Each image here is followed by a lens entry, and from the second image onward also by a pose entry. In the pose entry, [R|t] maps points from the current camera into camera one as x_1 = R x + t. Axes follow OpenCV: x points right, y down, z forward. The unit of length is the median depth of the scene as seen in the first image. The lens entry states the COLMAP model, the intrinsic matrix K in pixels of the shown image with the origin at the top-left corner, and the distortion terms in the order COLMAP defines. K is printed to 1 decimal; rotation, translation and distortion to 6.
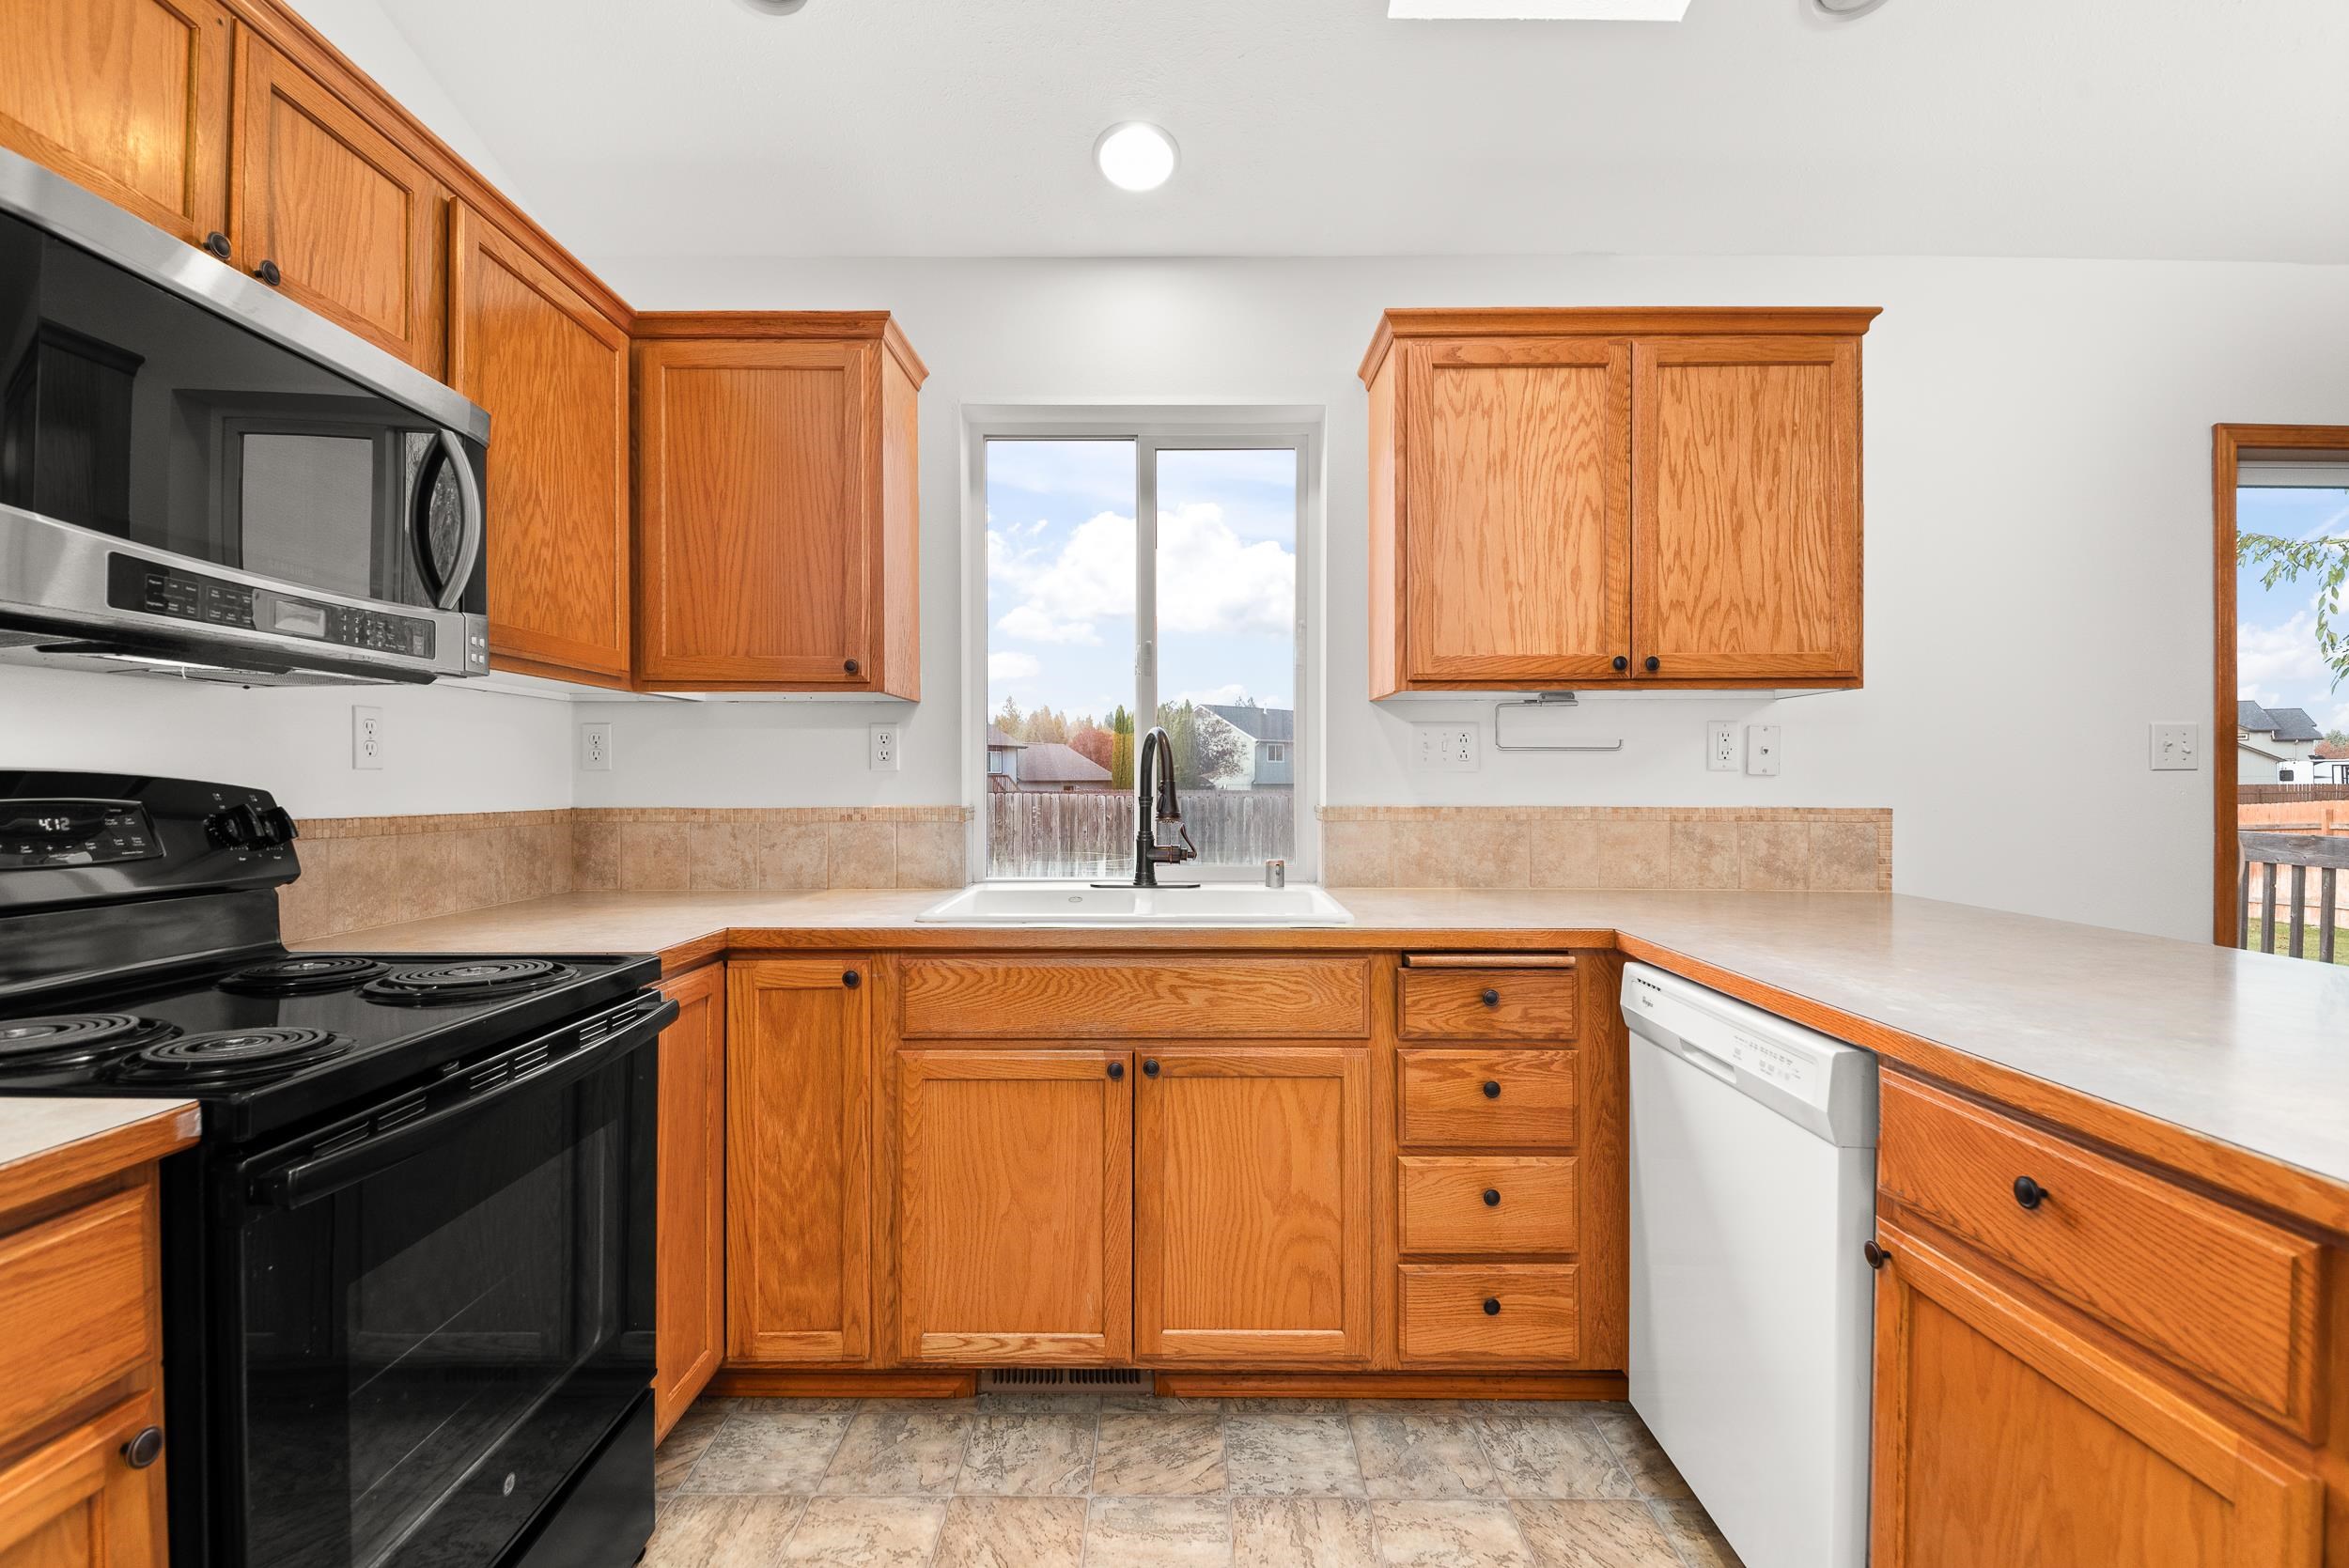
lens RADIAL K [[1025.5, 0, 1185.3], [0, 1025.5, 782.3], [0, 0, 1]] dist [0.030159, -0.023158]
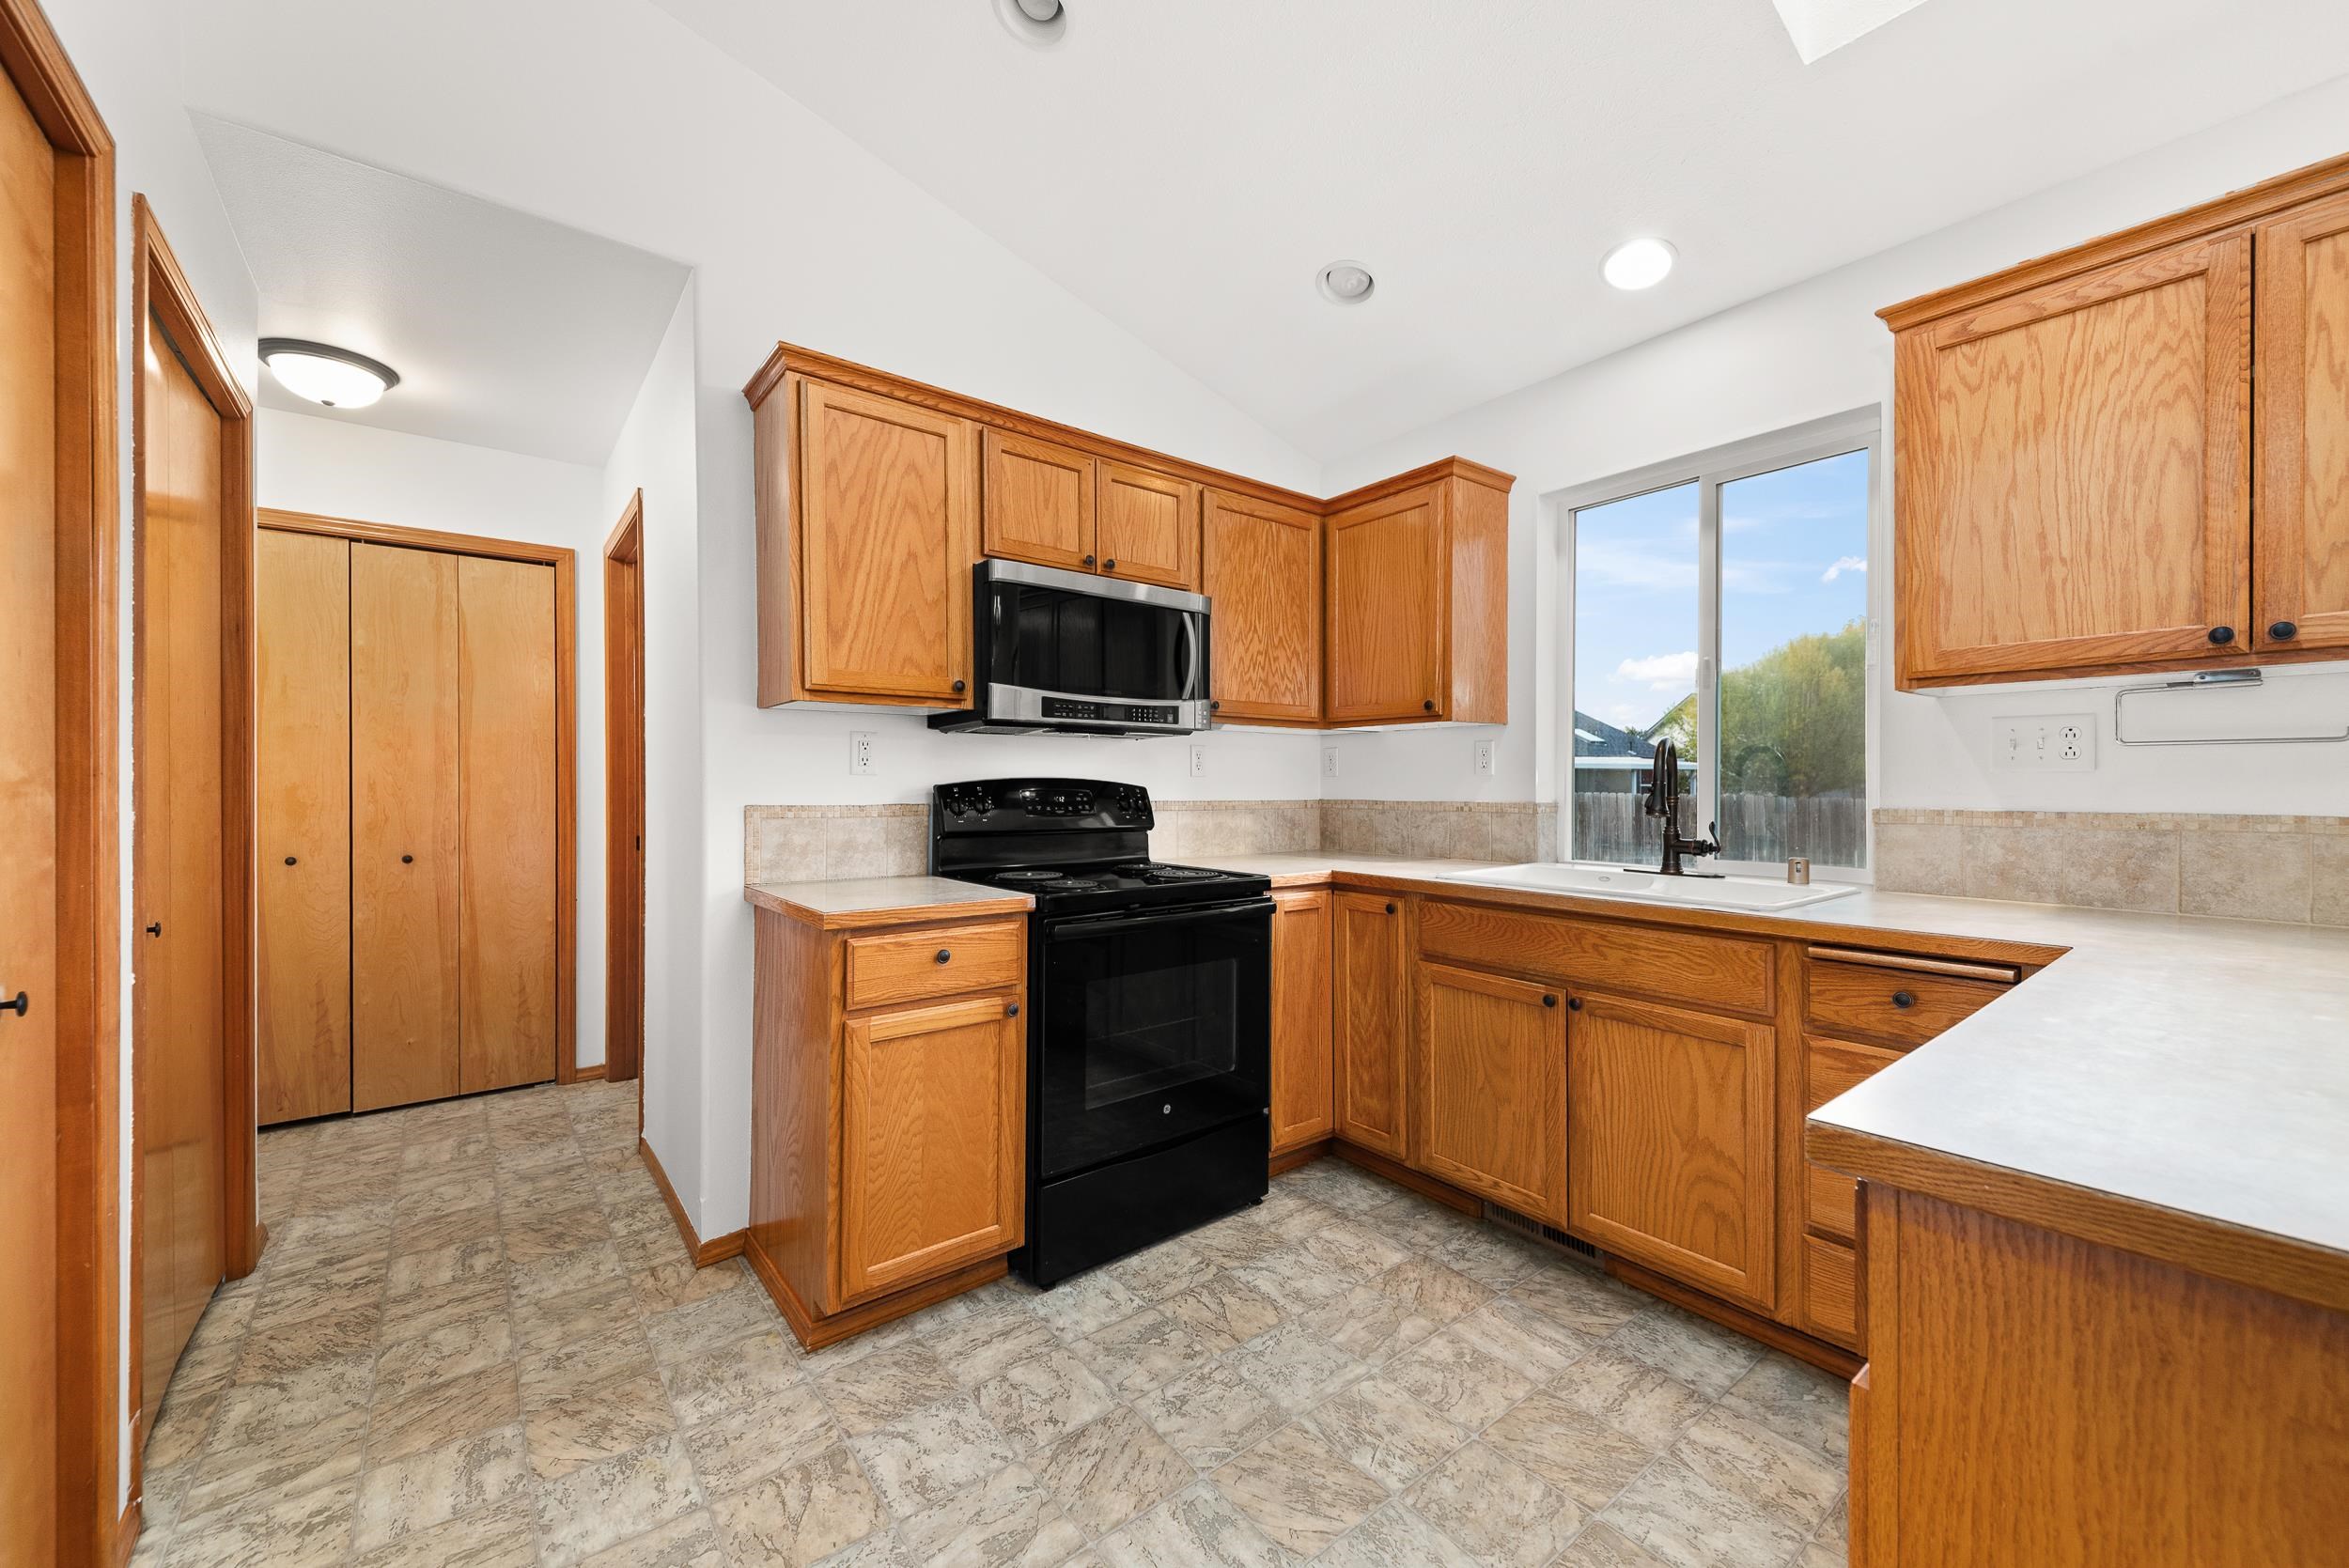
lens RADIAL K [[918.0, 0, 1193.3], [0, 918.0, 786.2], [0, 0, 1]] dist [0.053766, -0.021945]
pose [[0.625288, 0.002321, -0.780390, 0.556281], [-0.002458, 0.999996, 0.001005, 0.003850], [0.780390, 0.001290, 0.625292, -0.101802]]
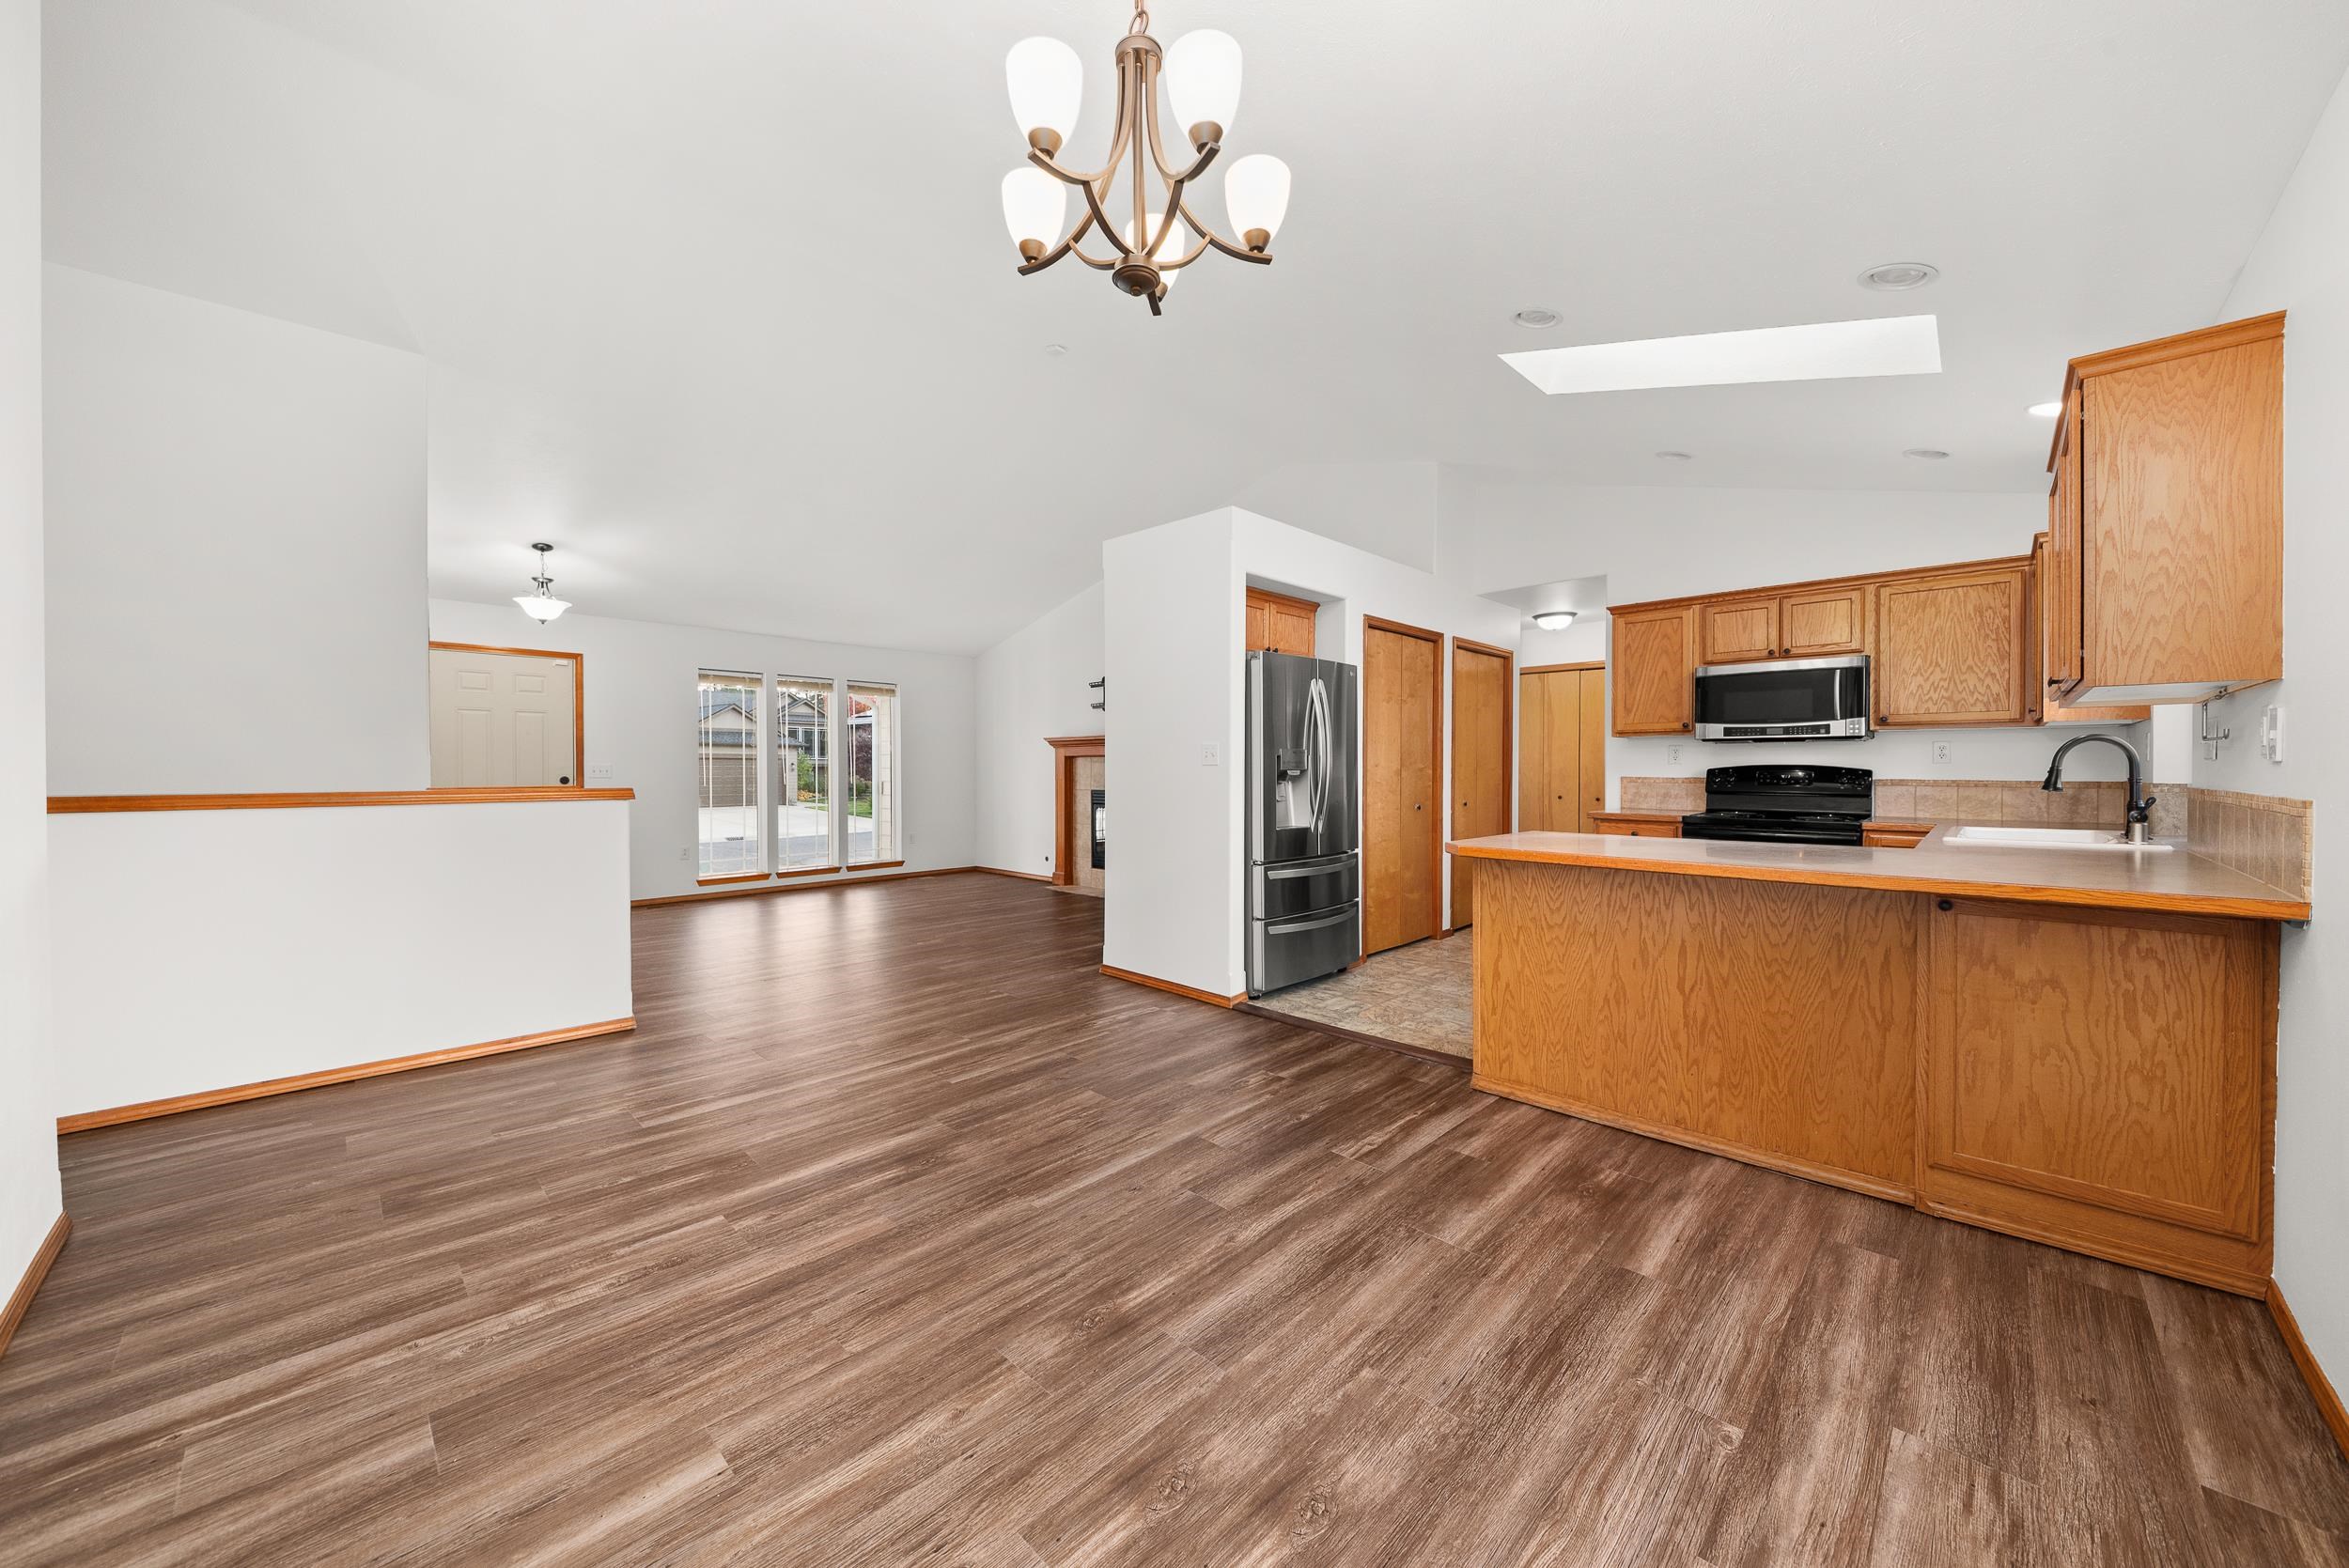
lens RADIAL K [[831.3, 0, 1156.5], [0, 831.3, 786.7], [0, 0, 1]] dist [0.010964, -0.015744]
pose [[-0.700542, 0.017040, -0.713407, 2.312618], [-0.001287, 0.999683, 0.025141, -0.002384], [0.713610, 0.018530, -0.700298, 1.037633]]
